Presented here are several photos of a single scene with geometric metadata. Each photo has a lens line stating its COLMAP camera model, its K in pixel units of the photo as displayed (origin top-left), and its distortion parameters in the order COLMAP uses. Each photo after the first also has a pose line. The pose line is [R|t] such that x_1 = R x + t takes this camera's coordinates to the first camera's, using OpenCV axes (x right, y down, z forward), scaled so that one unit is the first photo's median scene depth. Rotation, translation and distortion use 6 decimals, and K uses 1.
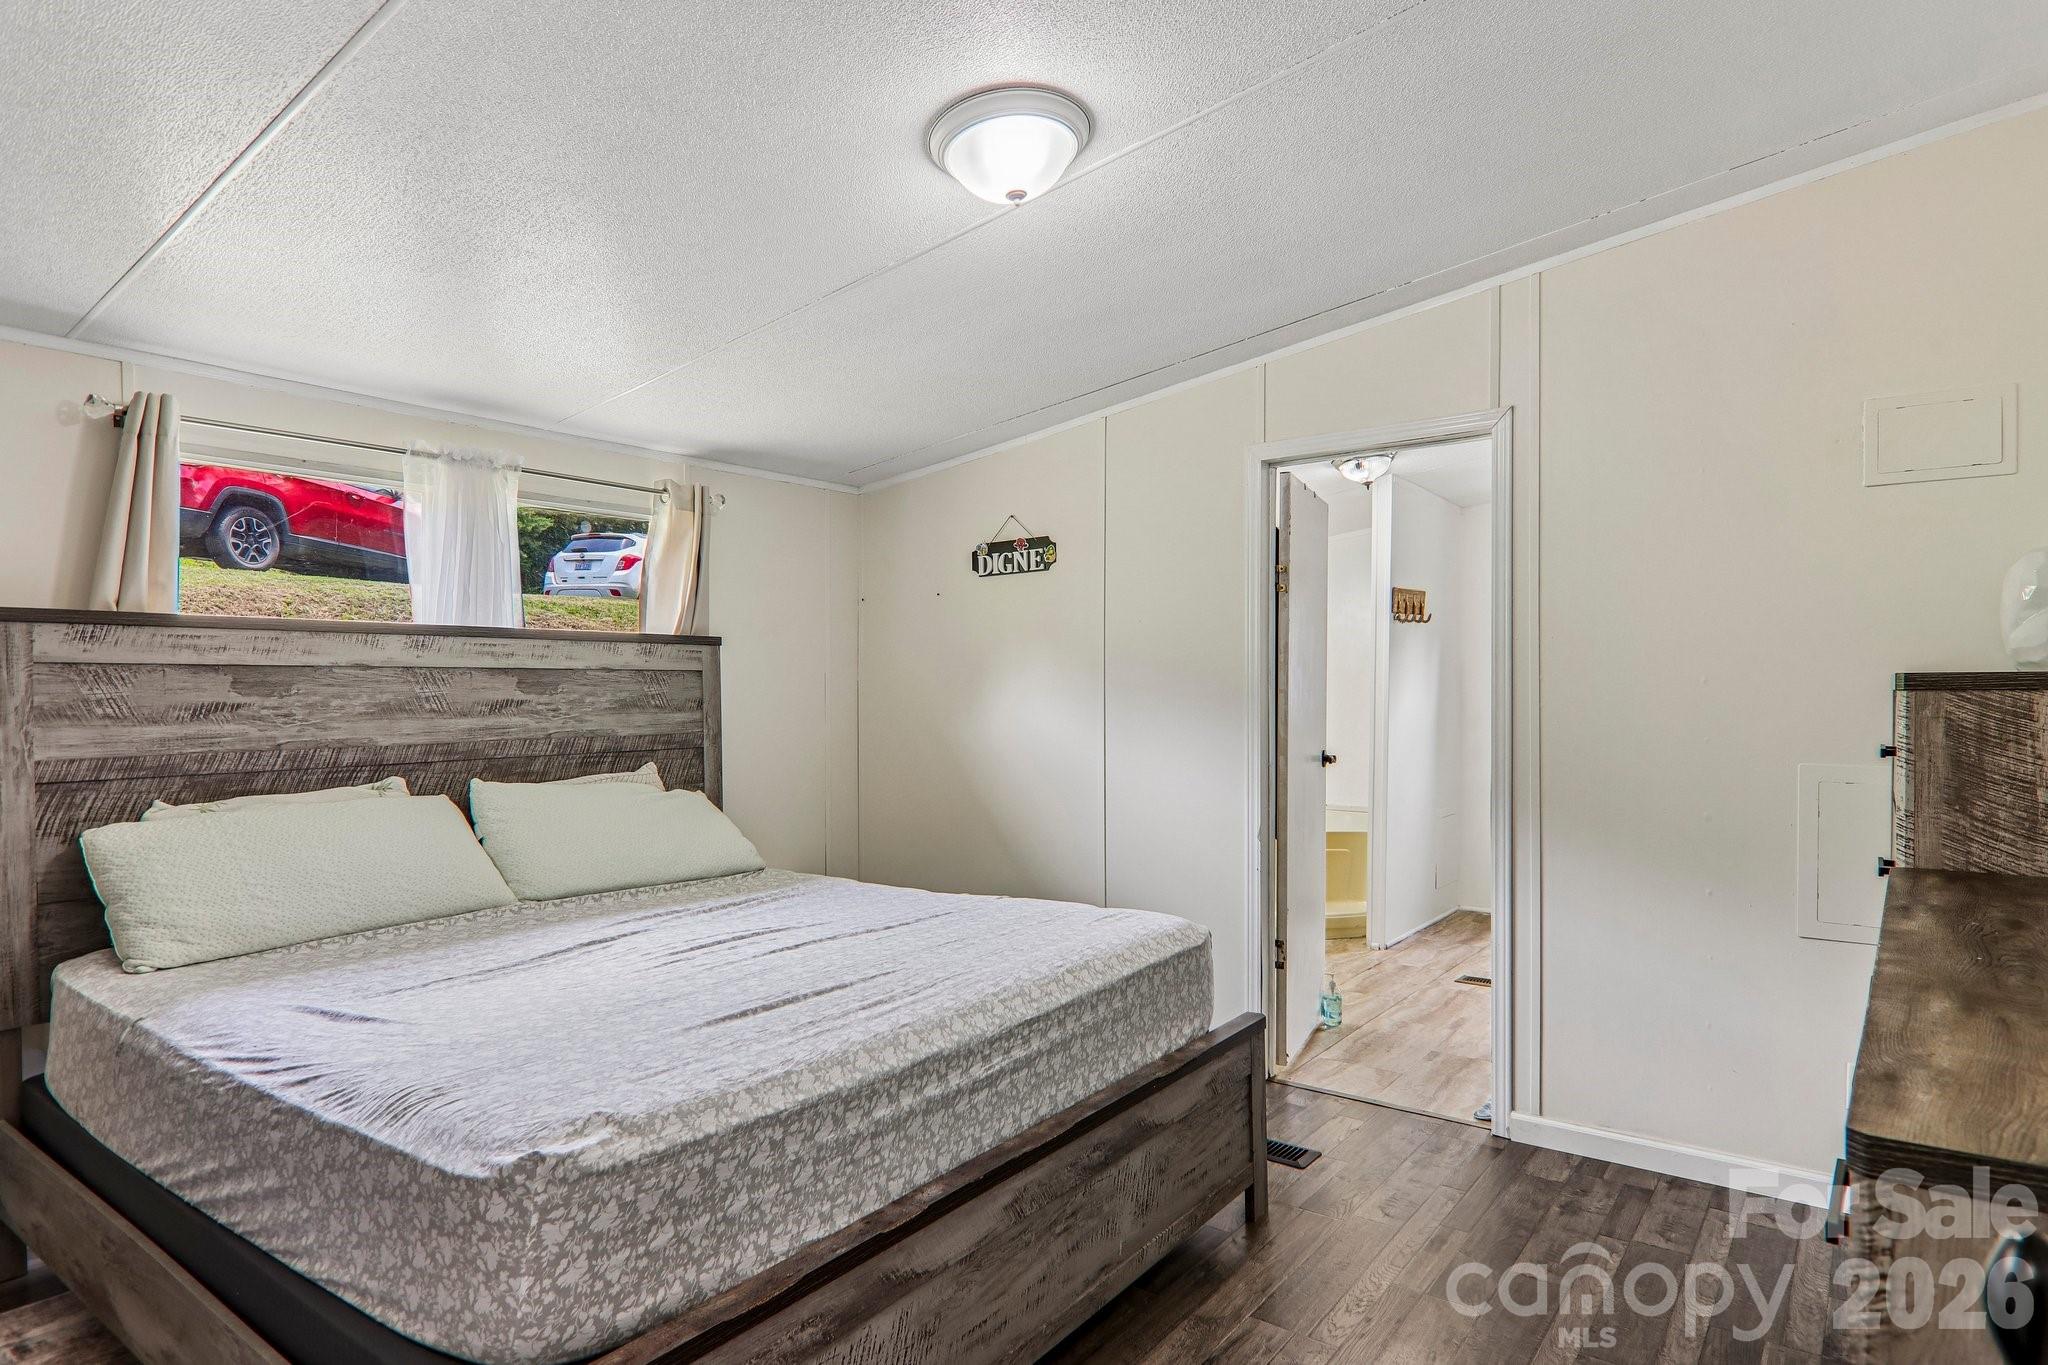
lens RADIAL K [[1154.2, 0, 1019.1], [0, 1154.2, 696.5], [0, 0, 1]] dist [0.012182, -0.021907]
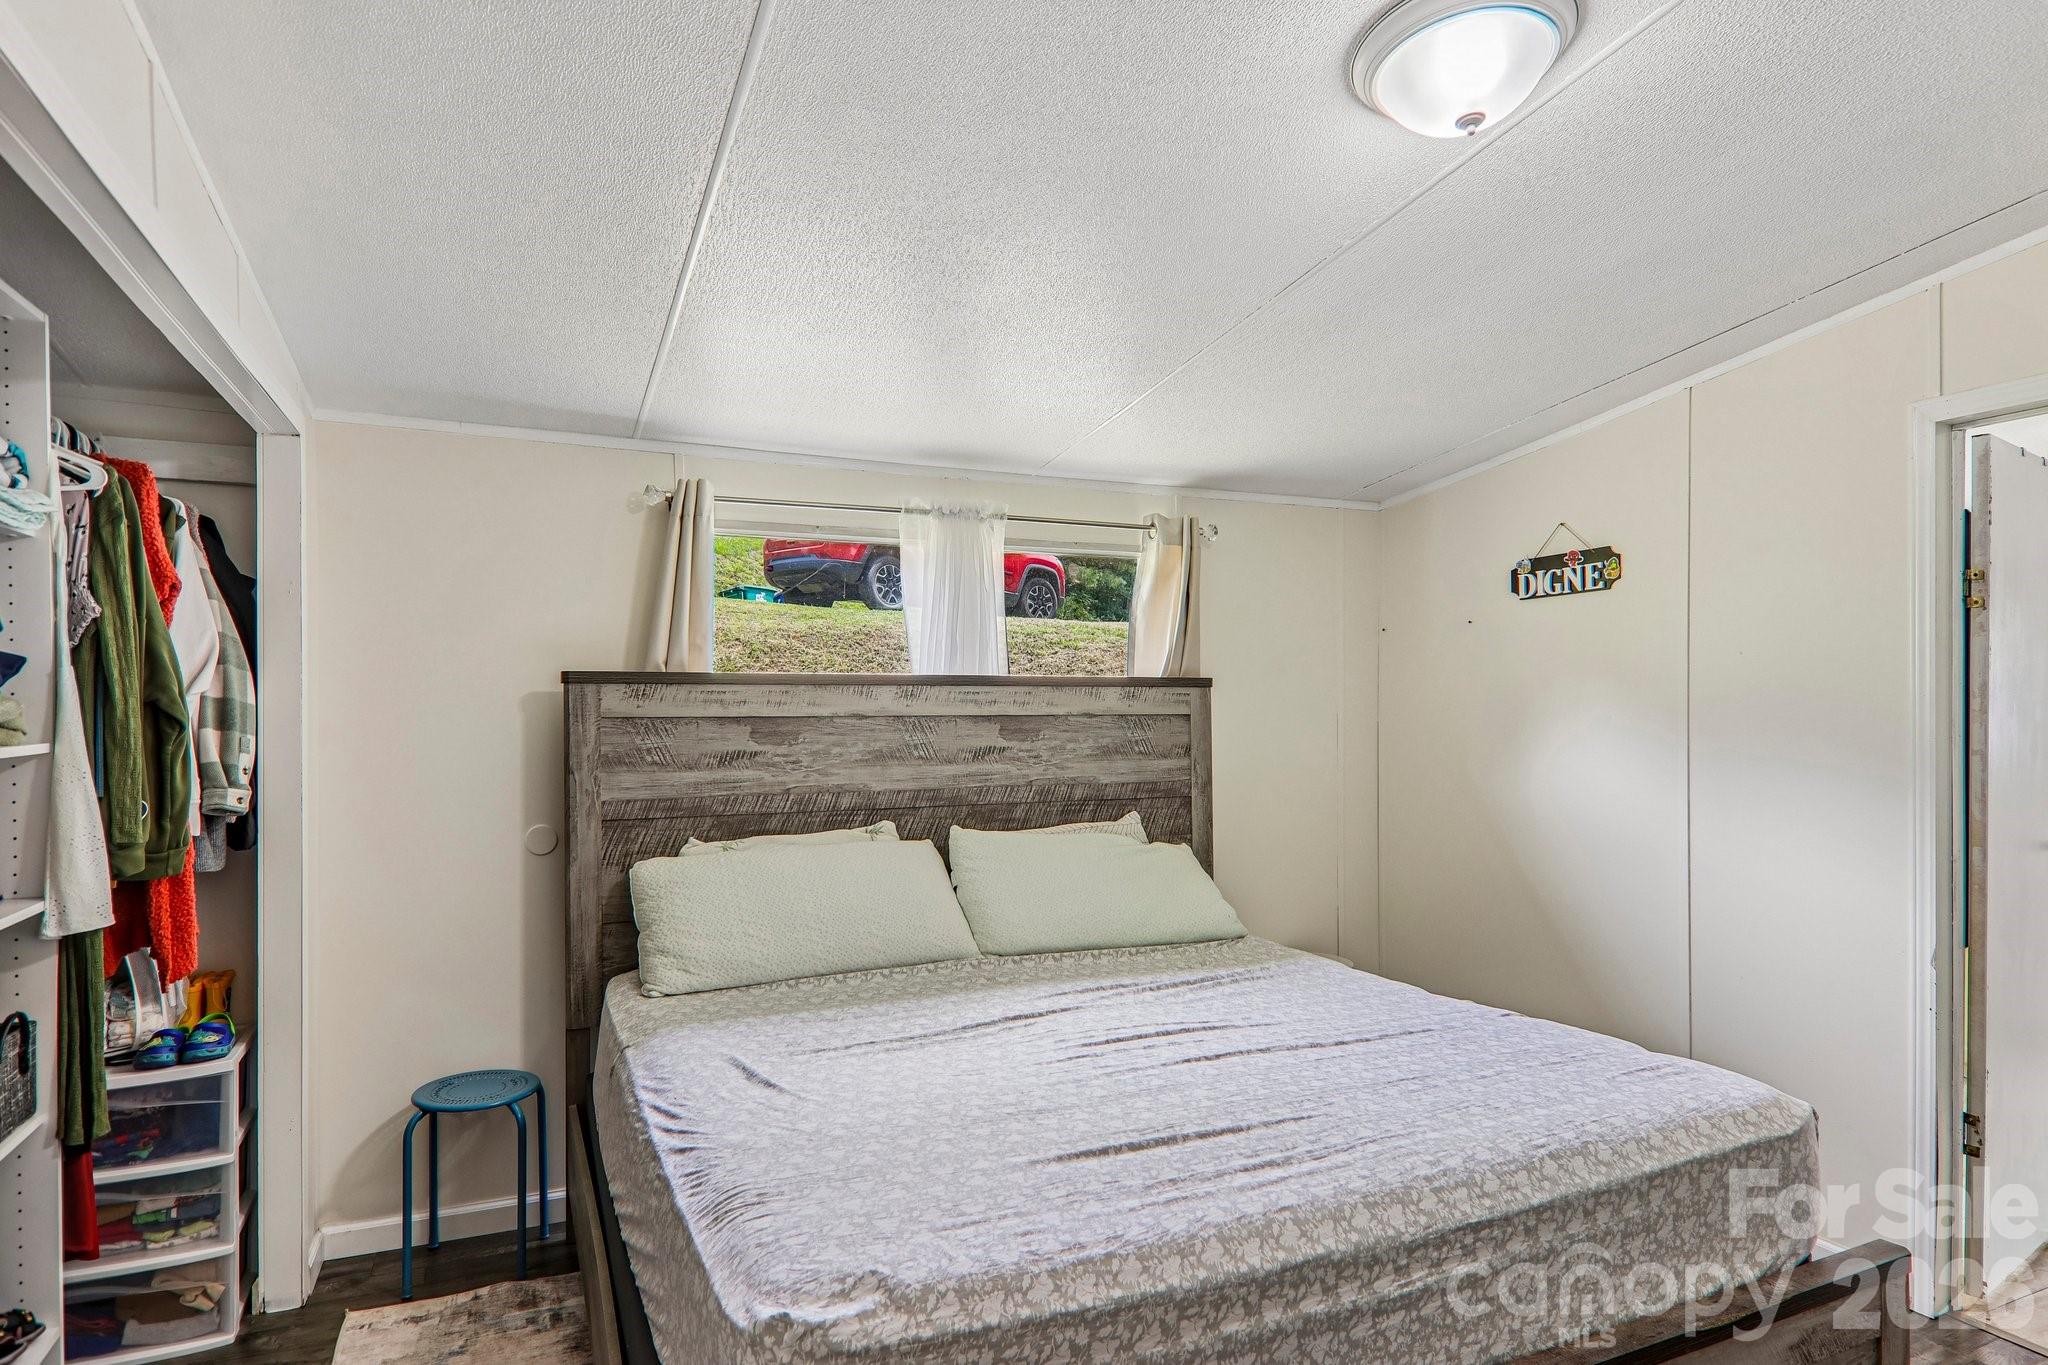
lens RADIAL K [[1154.2, 0, 1031.9], [0, 1154.2, 692.9], [0, 0, 1]] dist [0.012182, -0.021907]
pose [[0.872248, -0.001604, -0.489061, 0.095957], [-0.004559, 0.999925, -0.011410, -0.038803], [0.489043, 0.012182, 0.872175, 0.164331]]
